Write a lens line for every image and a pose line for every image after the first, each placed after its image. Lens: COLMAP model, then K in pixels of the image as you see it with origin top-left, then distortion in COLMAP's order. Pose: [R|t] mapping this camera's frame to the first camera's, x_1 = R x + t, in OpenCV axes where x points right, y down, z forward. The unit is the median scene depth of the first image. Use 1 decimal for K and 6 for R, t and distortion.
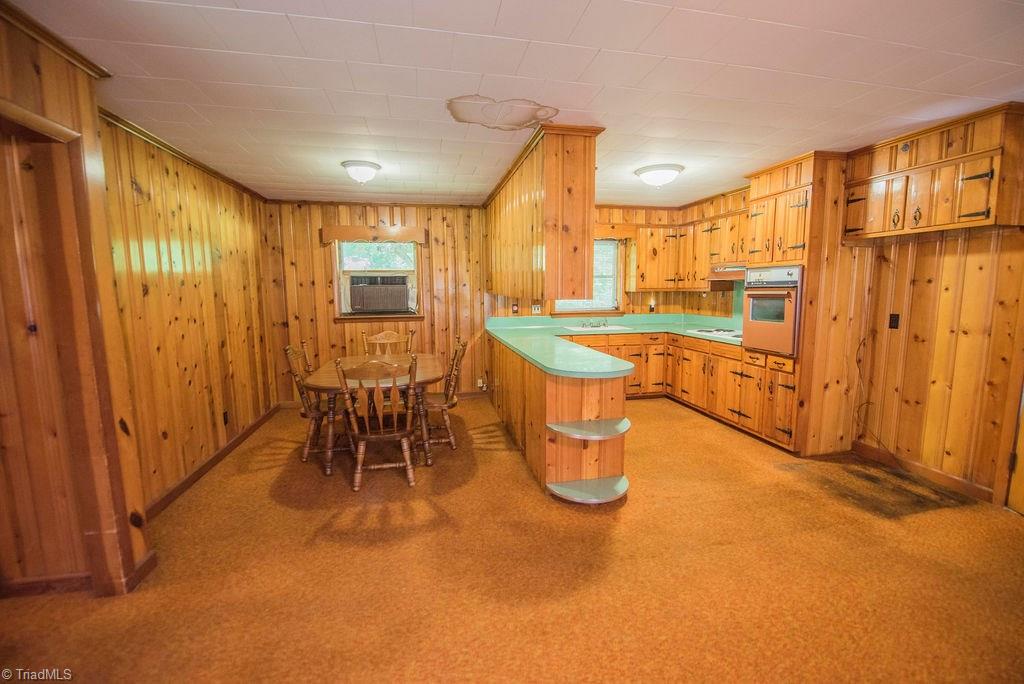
lens RADIAL K [[407.7, 0, 512.0], [0, 407.7, 342.0], [0, 0, 1]] dist [-0.019367, -0.002104]
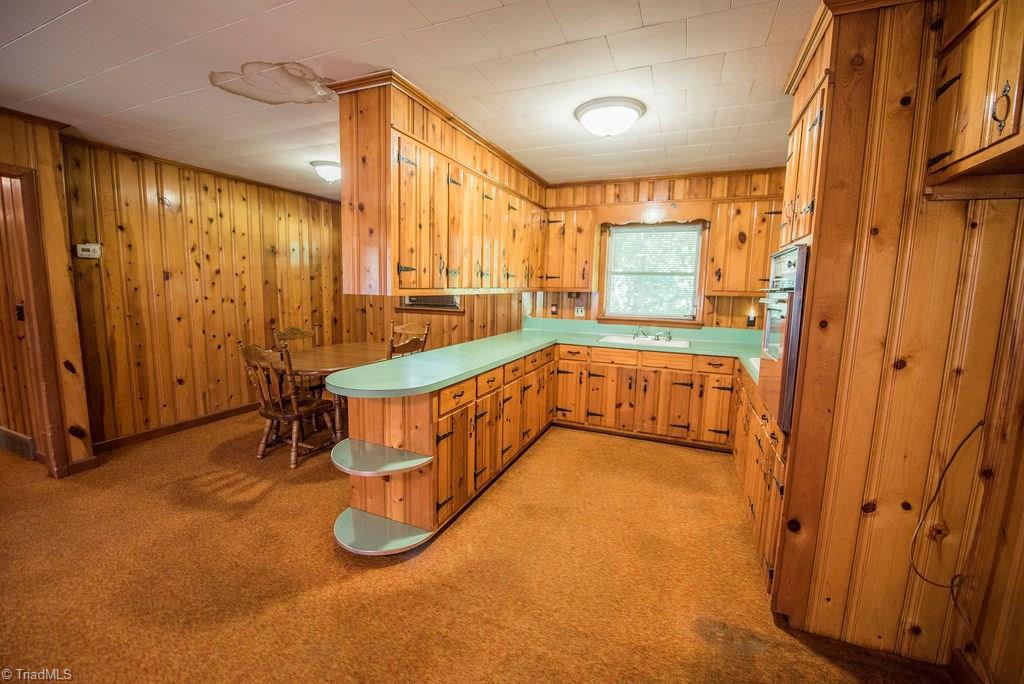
lens RADIAL K [[403.4, 0, 537.5], [0, 403.4, 342.9], [0, 0, 1]] dist [-0.022581, -0.000295]
pose [[0.834620, 0.103377, -0.541039, 0.700545], [-0.101833, 0.994258, 0.032883, -0.055450], [0.541332, 0.027651, 0.840354, 0.411318]]
